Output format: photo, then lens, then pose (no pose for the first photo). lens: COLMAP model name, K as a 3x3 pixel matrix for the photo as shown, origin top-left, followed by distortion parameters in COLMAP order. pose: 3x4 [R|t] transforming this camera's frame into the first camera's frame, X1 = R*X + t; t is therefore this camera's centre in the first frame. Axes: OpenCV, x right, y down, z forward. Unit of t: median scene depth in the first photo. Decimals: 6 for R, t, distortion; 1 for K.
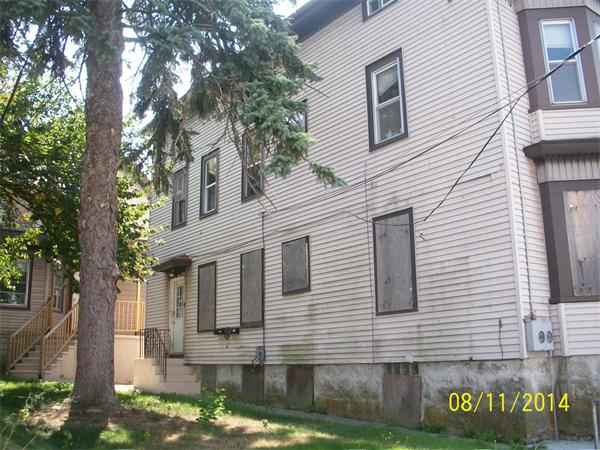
lens RADIAL K [[619.7, 0, 300.0], [0, 619.7, 225.0], [0, 0, 1]] dist [-0.230092, 0.206966]
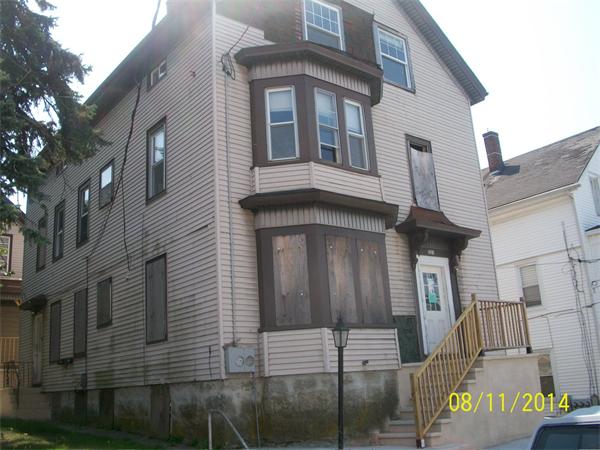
lens RADIAL K [[619.7, 0, 300.0], [0, 619.7, 225.0], [0, 0, 1]] dist [-0.230092, 0.206966]
pose [[0.997718, -0.038459, 0.055491, 0.395924], [0.040737, 0.998348, -0.040510, -0.025180], [-0.053842, 0.042678, 0.997637, -0.203794]]
